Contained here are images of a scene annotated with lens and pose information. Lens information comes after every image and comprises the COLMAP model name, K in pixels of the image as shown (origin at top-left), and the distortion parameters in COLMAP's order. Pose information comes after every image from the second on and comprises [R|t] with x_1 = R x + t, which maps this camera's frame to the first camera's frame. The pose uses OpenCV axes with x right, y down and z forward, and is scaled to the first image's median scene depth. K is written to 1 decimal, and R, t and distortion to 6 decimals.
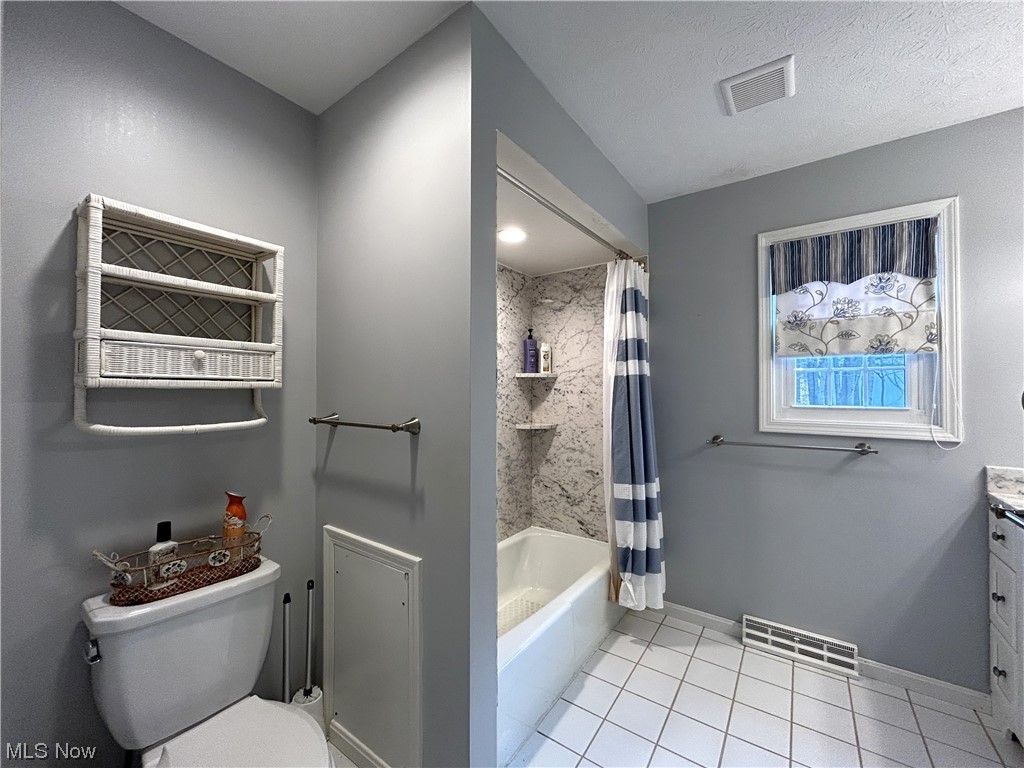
lens RADIAL K [[411.0, 0, 510.5], [0, 411.0, 383.4], [0, 0, 1]] dist [-0.000100, -0.000283]
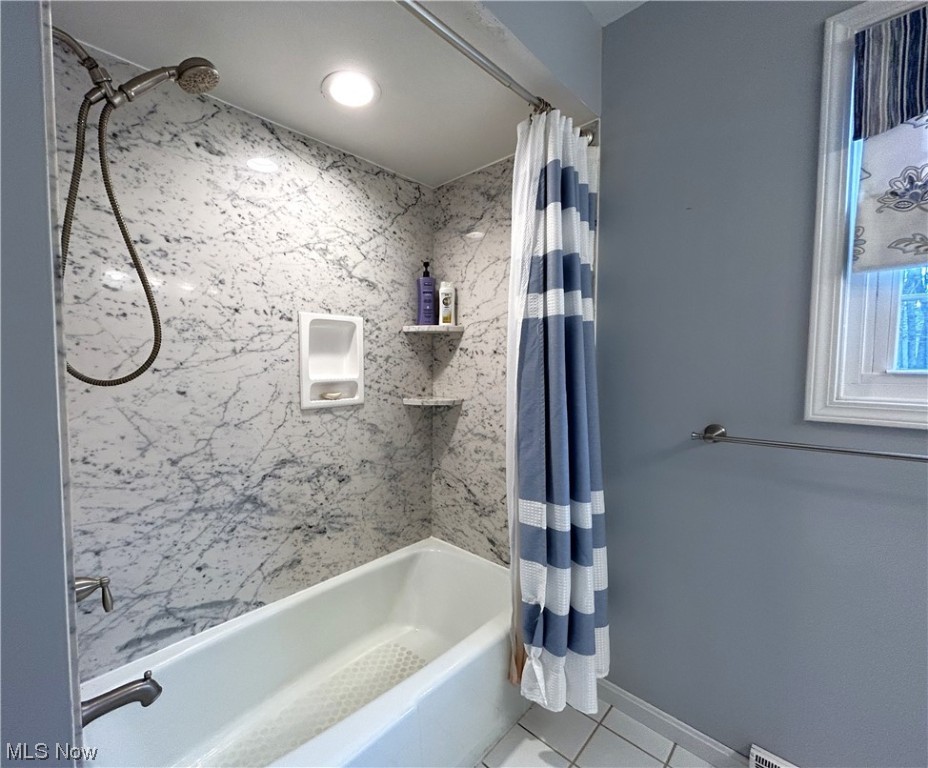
lens RADIAL K [[358.2, 0, 462.1], [0, 358.2, 386.0], [0, 0, 1]] dist [-0.000099, 0.000923]
pose [[0.980918, 0.011480, -0.194085, 0.276724], [0.001305, 0.997844, 0.065616, 0.044875], [0.194419, -0.064617, 0.978788, 0.490016]]
